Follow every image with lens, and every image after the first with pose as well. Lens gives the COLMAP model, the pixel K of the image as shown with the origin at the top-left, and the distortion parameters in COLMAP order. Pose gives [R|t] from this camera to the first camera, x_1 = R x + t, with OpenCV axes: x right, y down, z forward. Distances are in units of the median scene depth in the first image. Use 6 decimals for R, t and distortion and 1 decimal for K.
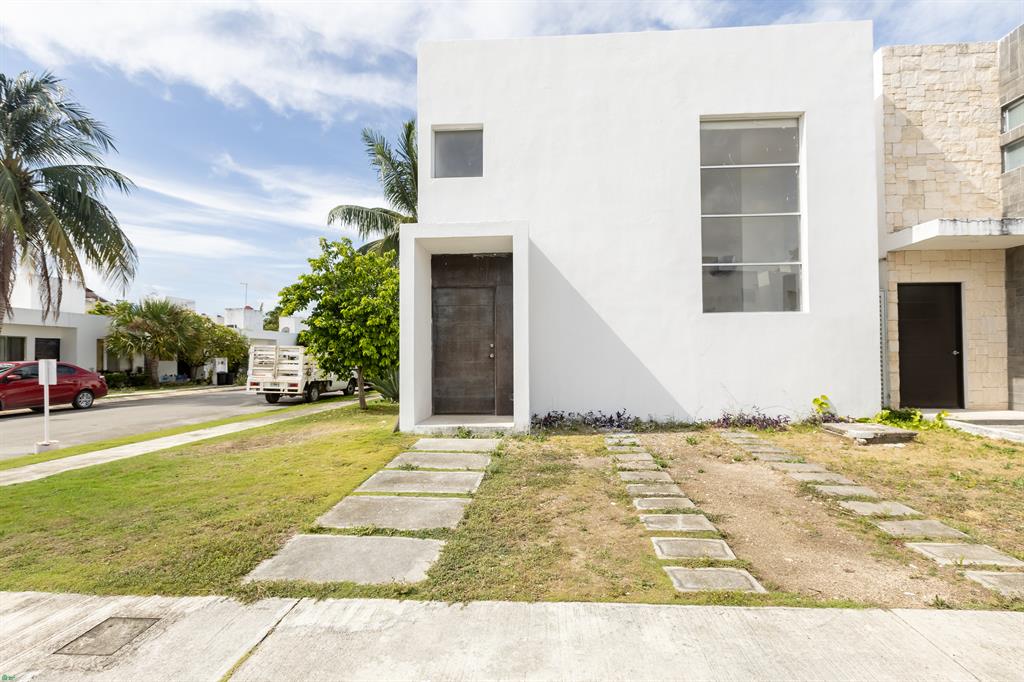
lens RADIAL K [[474.9, 0, 512.0], [0, 474.9, 341.0], [0, 0, 1]] dist [0.000590, -0.000228]
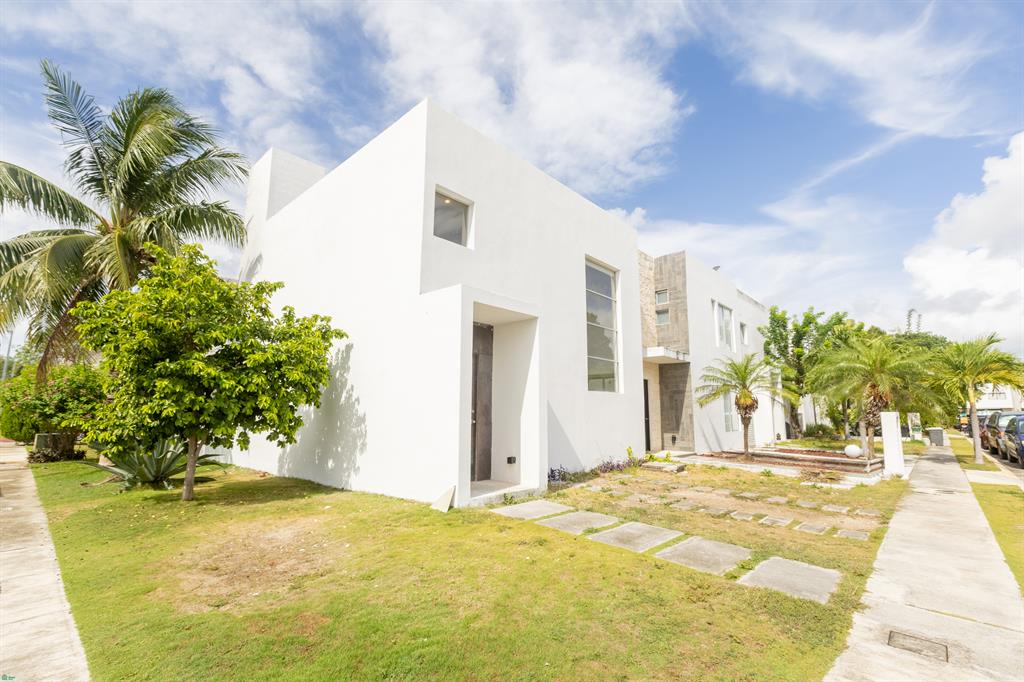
lens RADIAL K [[452.5, 0, 533.5], [0, 452.5, 347.0], [0, 0, 1]] dist [0.001260, 0.000454]
pose [[0.619757, 0.124232, 0.774899, -1.408204], [-0.033382, 0.990671, -0.132126, -0.010982], [-0.784084, 0.056018, 0.618122, 0.538589]]
